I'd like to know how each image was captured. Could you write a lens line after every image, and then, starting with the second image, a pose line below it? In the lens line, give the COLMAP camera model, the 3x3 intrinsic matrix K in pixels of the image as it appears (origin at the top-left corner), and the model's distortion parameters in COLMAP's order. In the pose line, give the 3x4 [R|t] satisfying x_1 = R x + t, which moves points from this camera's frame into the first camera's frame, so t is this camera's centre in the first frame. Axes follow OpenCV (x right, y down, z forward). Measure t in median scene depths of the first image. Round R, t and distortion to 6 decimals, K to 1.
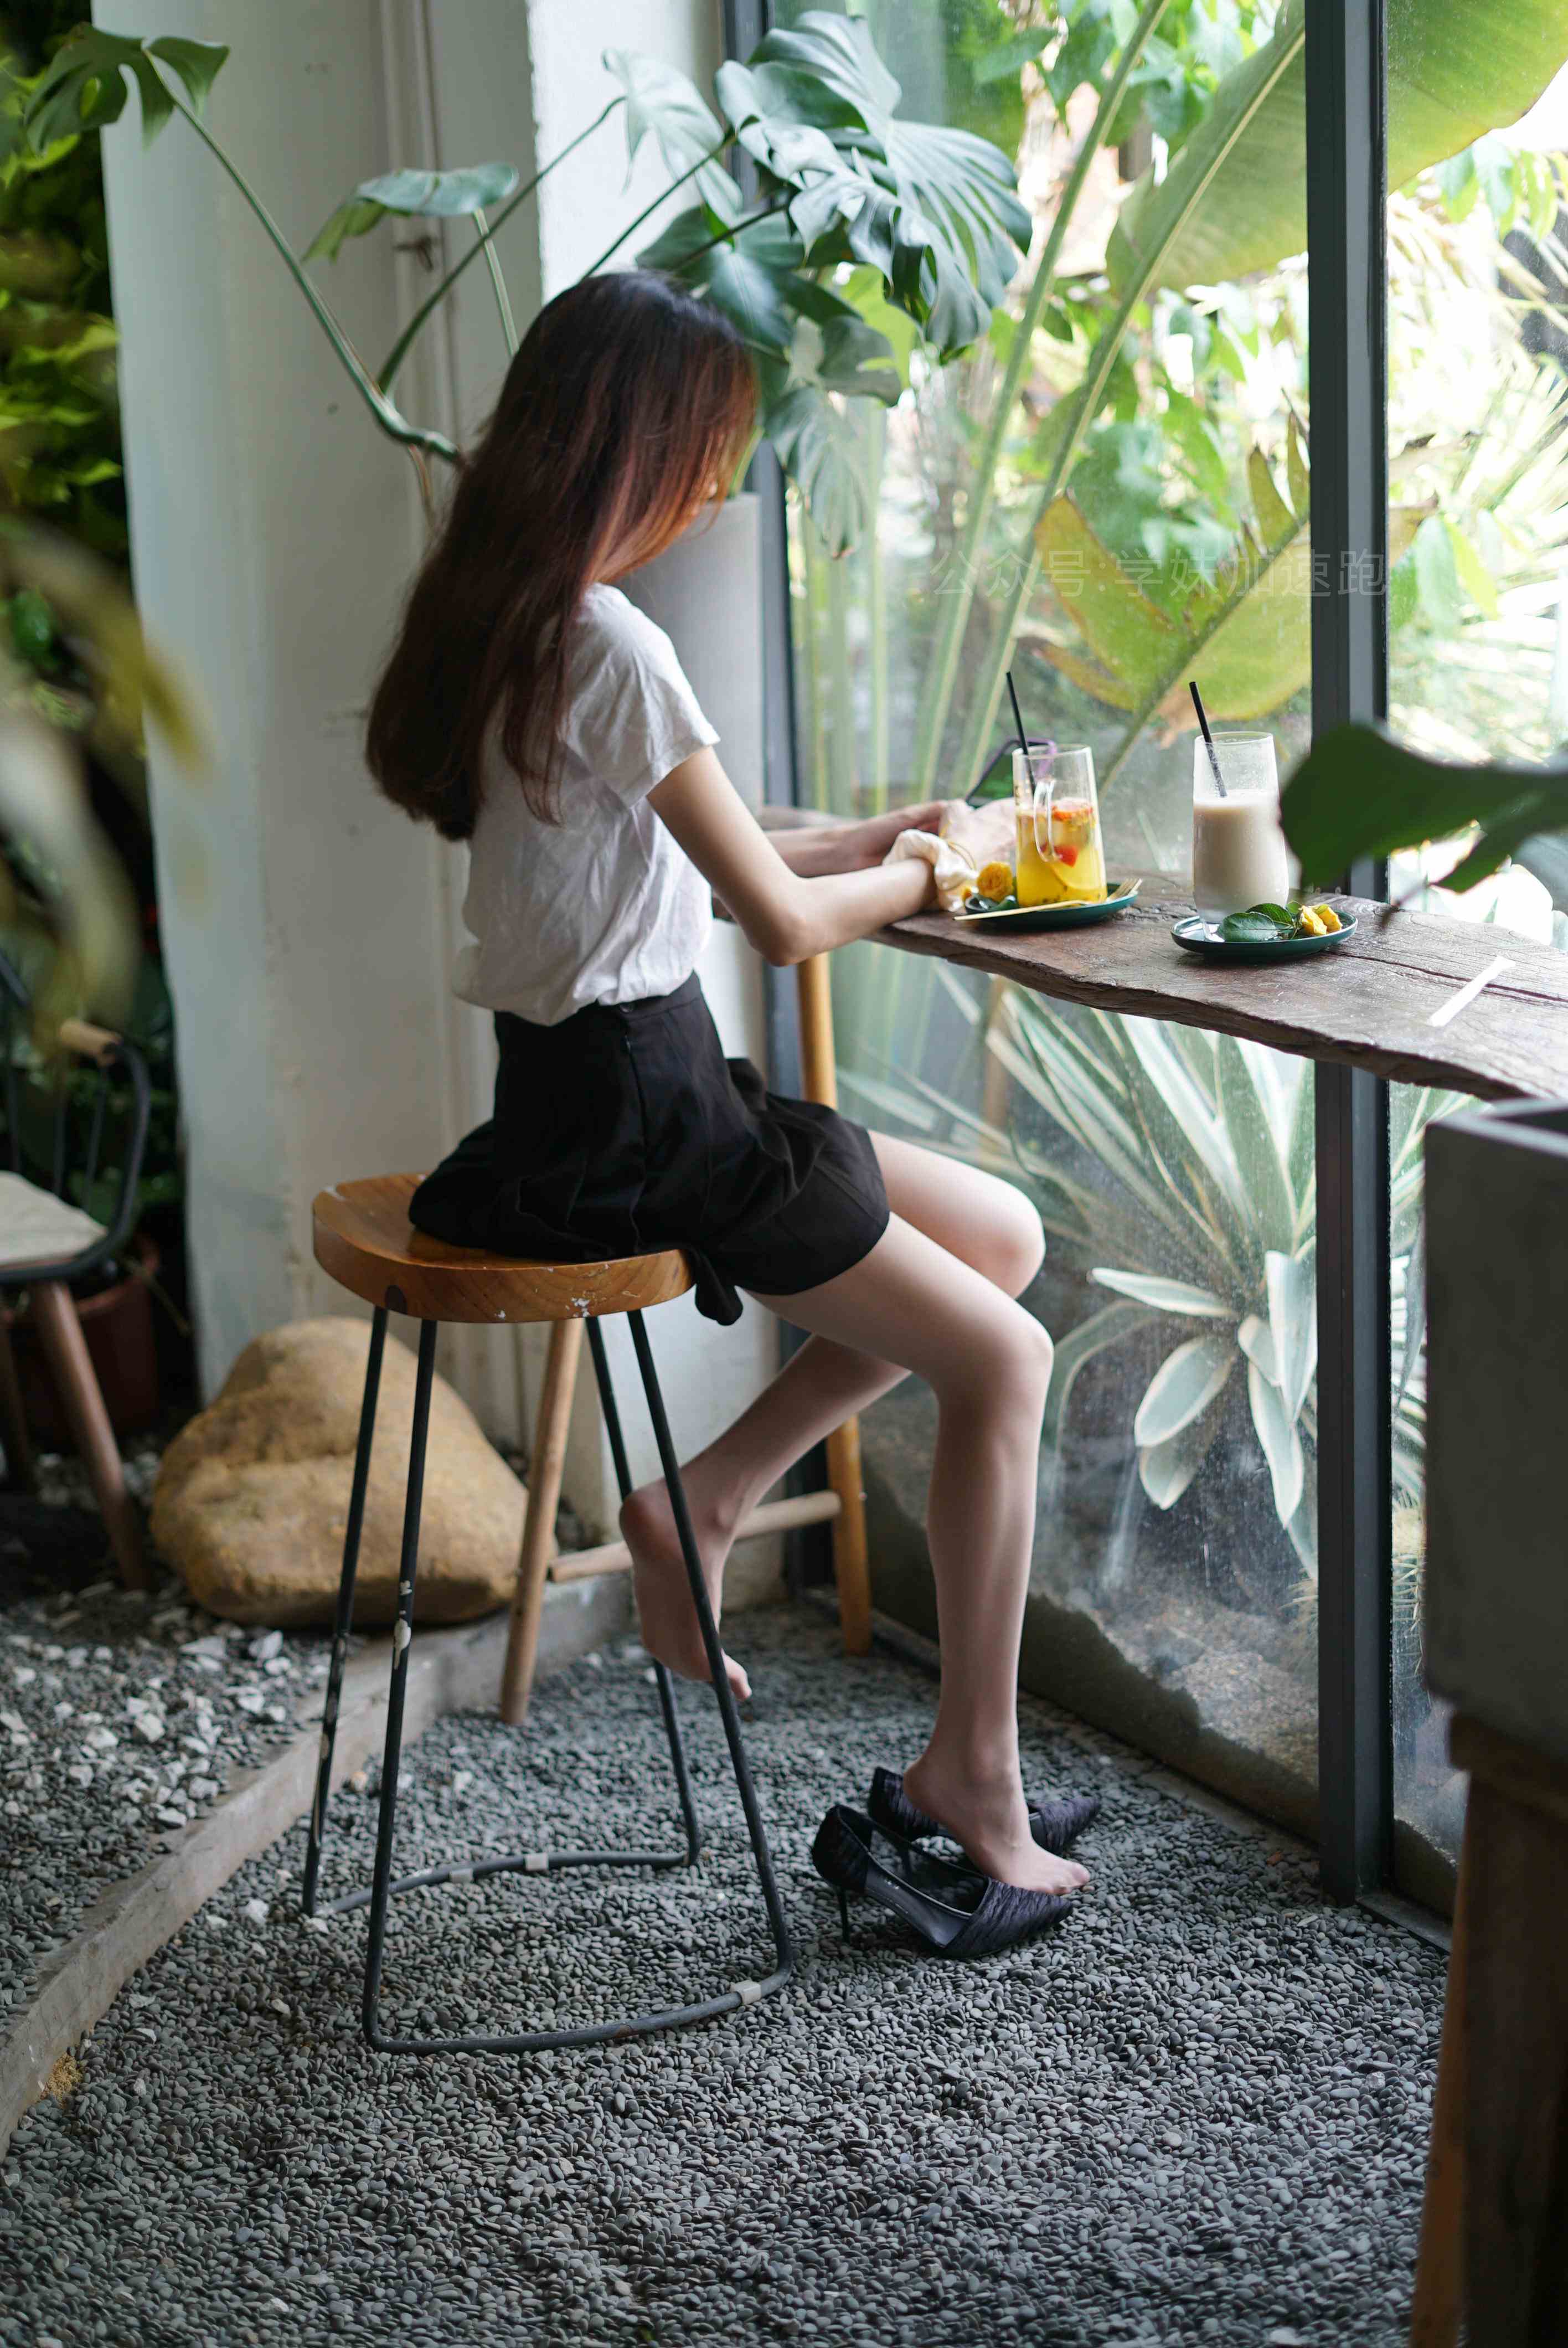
lens RADIAL K [[3477.3, 0, 776.0], [0, 3477.3, 1164.2], [0, 0, 1]] dist [-0.043655, 0.000000]
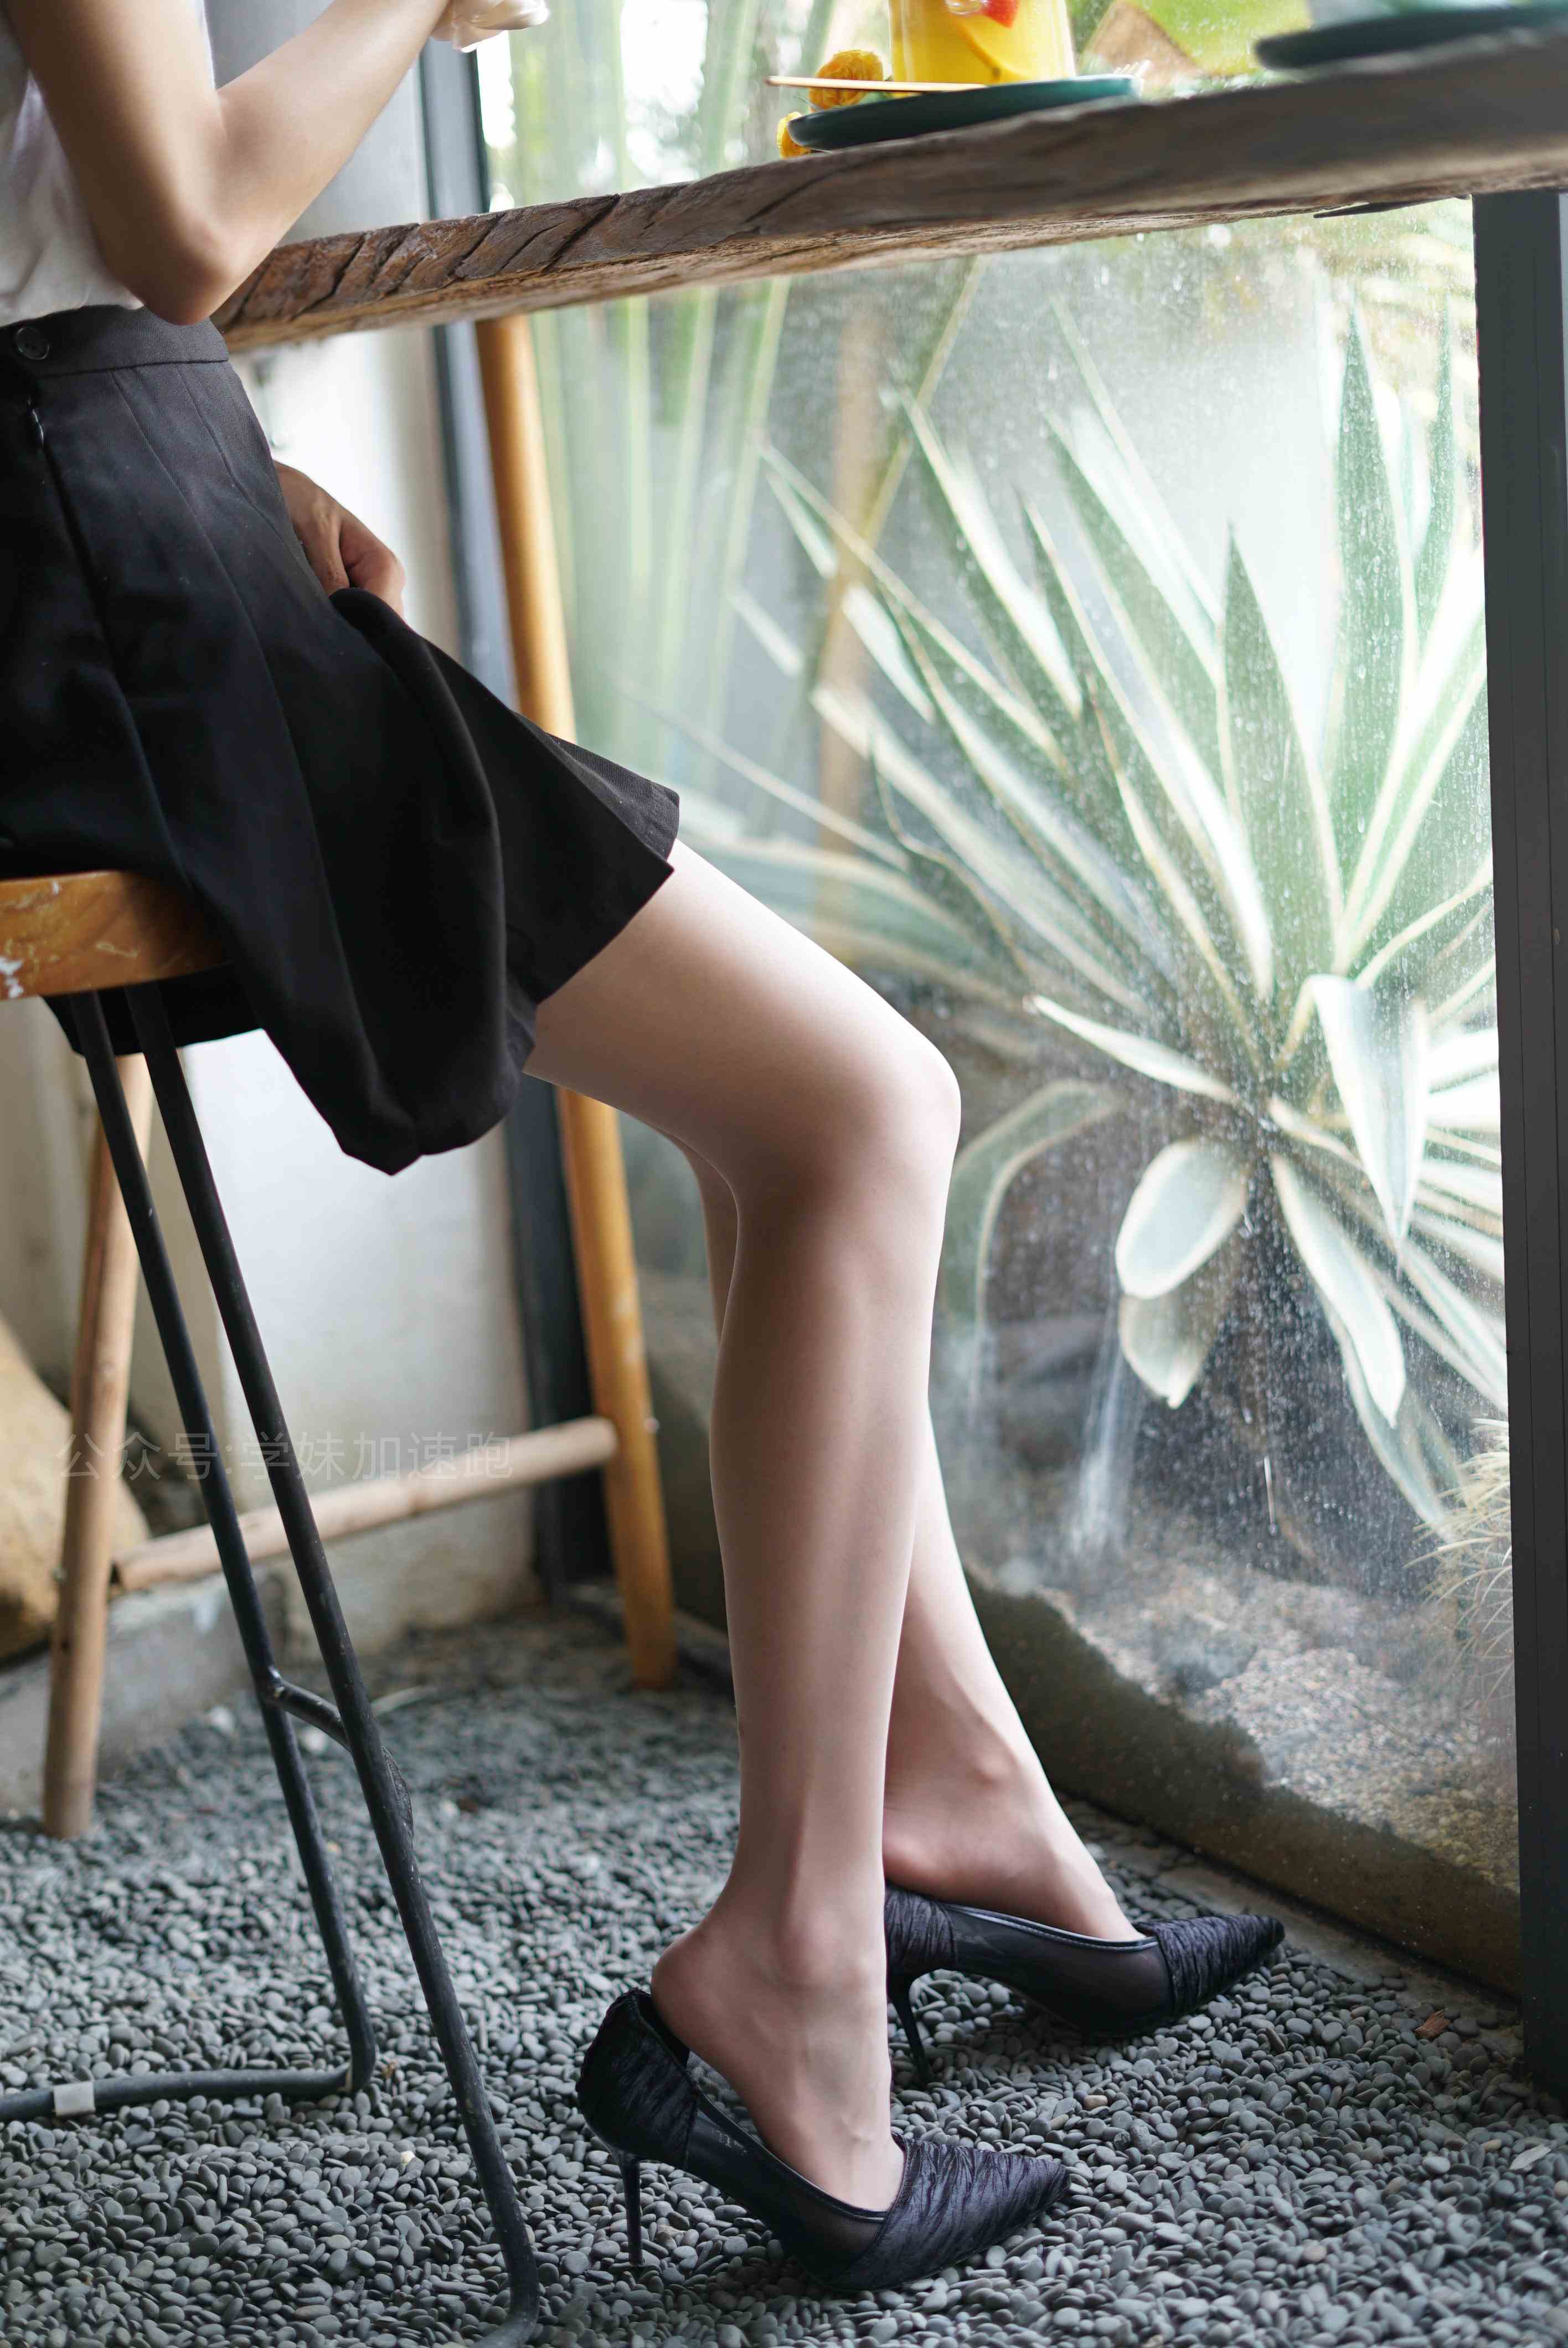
lens RADIAL K [[3477.3, 0, 796.5], [0, 3477.3, 1167.9], [0, 0, 1]] dist [-0.043655, 0.000000]
pose [[0.997180, -0.042505, 0.061853, 0.016529], [0.042917, 0.999064, -0.005345, 0.062554], [-0.061568, 0.007985, 0.998071, 0.447977]]
